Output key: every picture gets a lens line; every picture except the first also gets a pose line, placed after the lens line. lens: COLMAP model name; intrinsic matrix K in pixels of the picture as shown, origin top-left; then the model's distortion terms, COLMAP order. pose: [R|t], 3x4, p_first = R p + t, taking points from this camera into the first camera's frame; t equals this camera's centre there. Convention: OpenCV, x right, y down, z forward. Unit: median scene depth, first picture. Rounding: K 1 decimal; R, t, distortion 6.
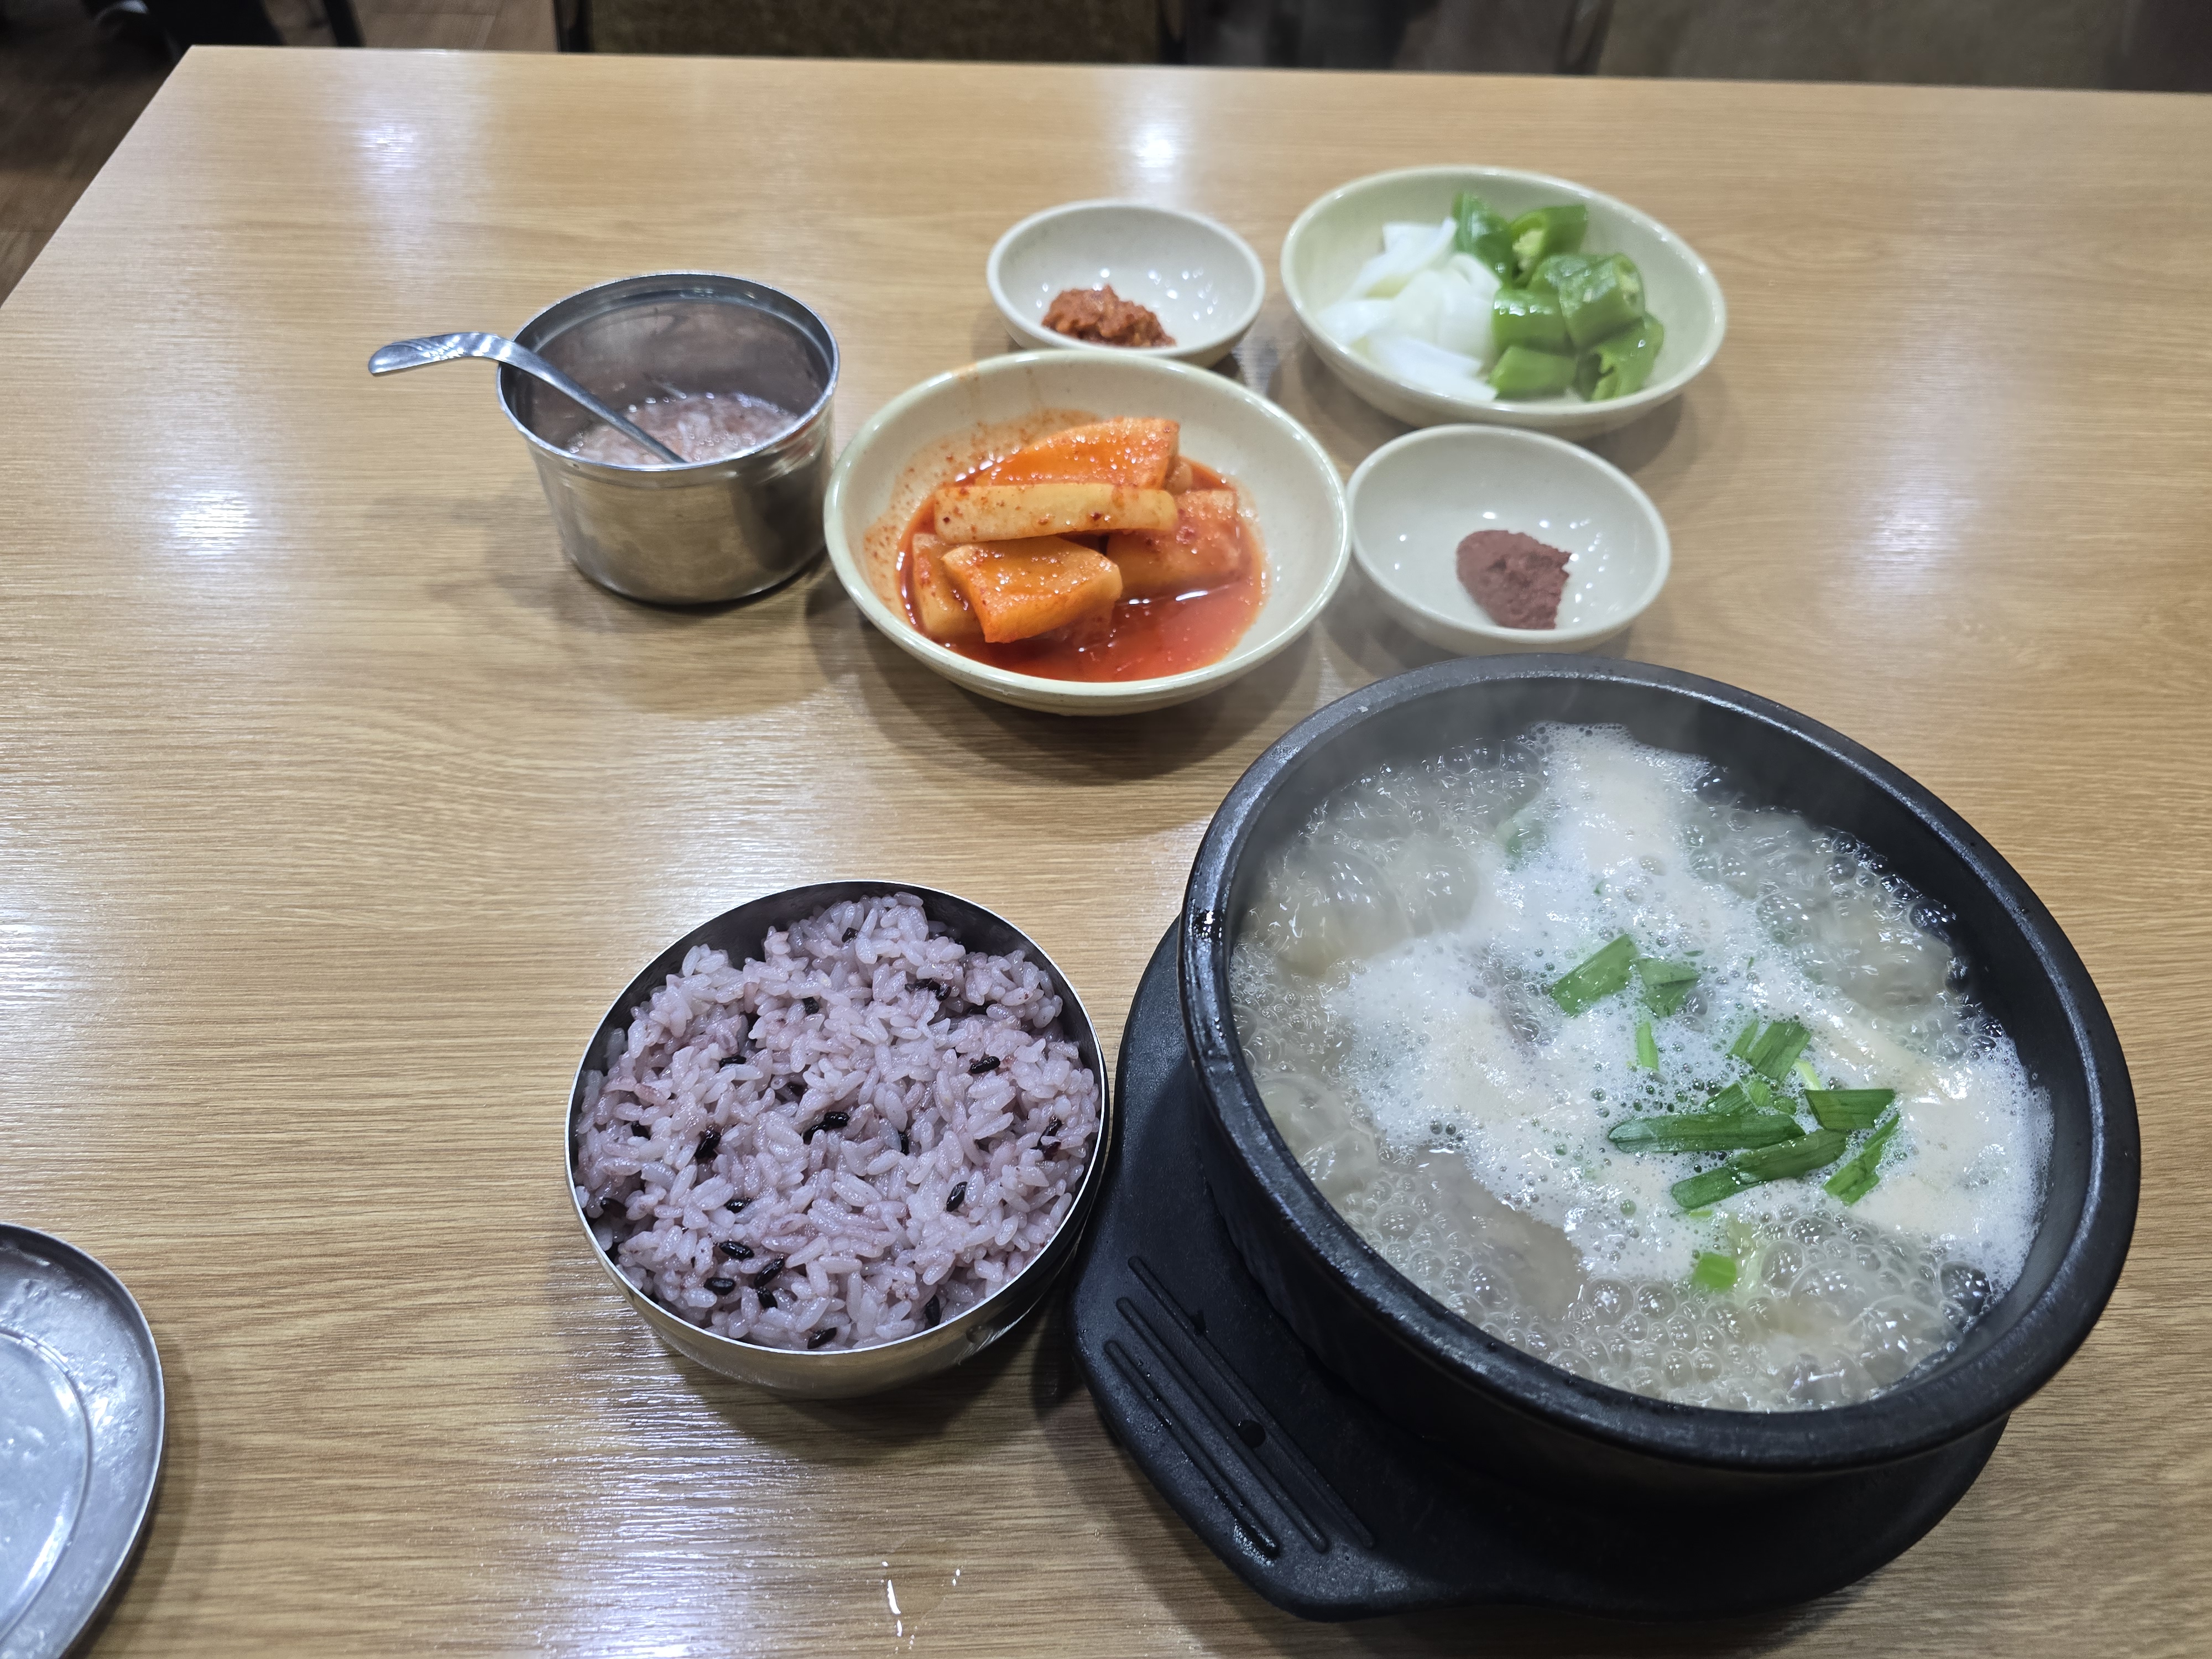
lens RADIAL K [[1455.4, 0, 1098.1], [0, 1455.4, 813.2], [0, 0, 1]] dist [0.004712, 0.000913]
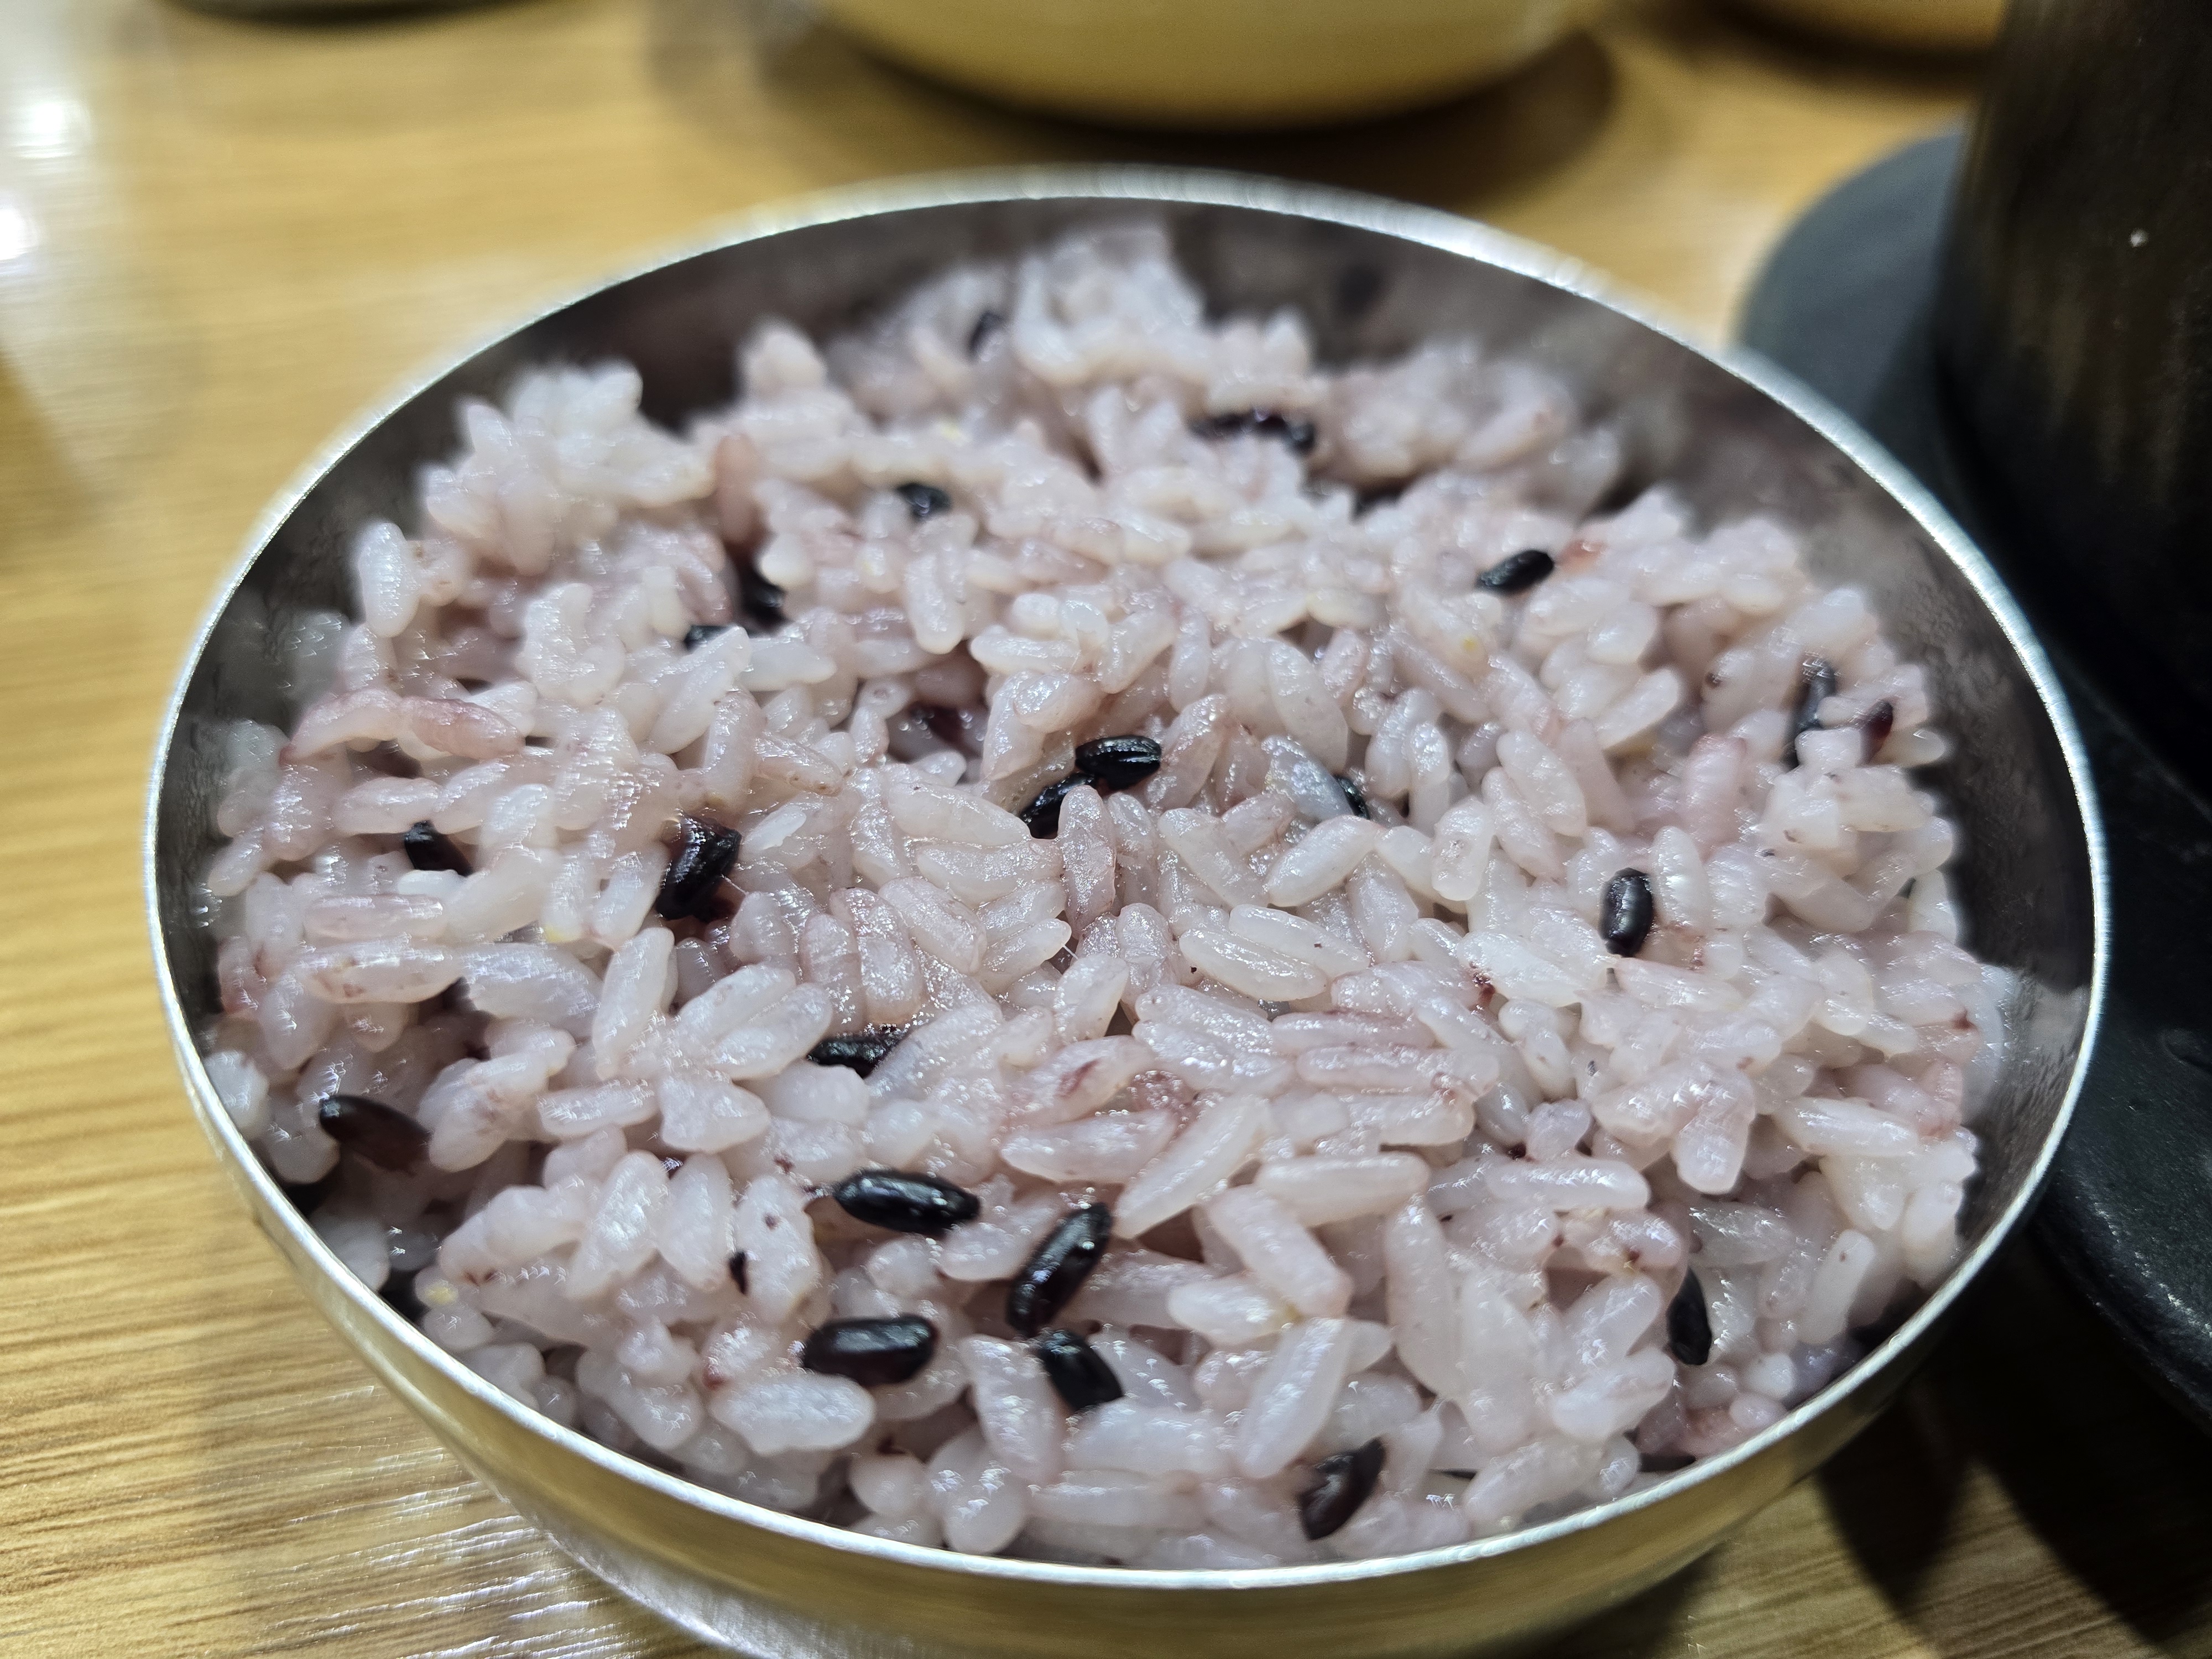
lens RADIAL K [[1710.2, 0, 1112.9], [0, 1710.2, 837.3], [0, 0, 1]] dist [-0.059544, 0.004506]
pose [[0.984736, -0.139118, 0.104603, -0.226421], [0.141503, 0.989813, -0.015702, 0.239596], [-0.101353, 0.030264, 0.994390, 0.684344]]
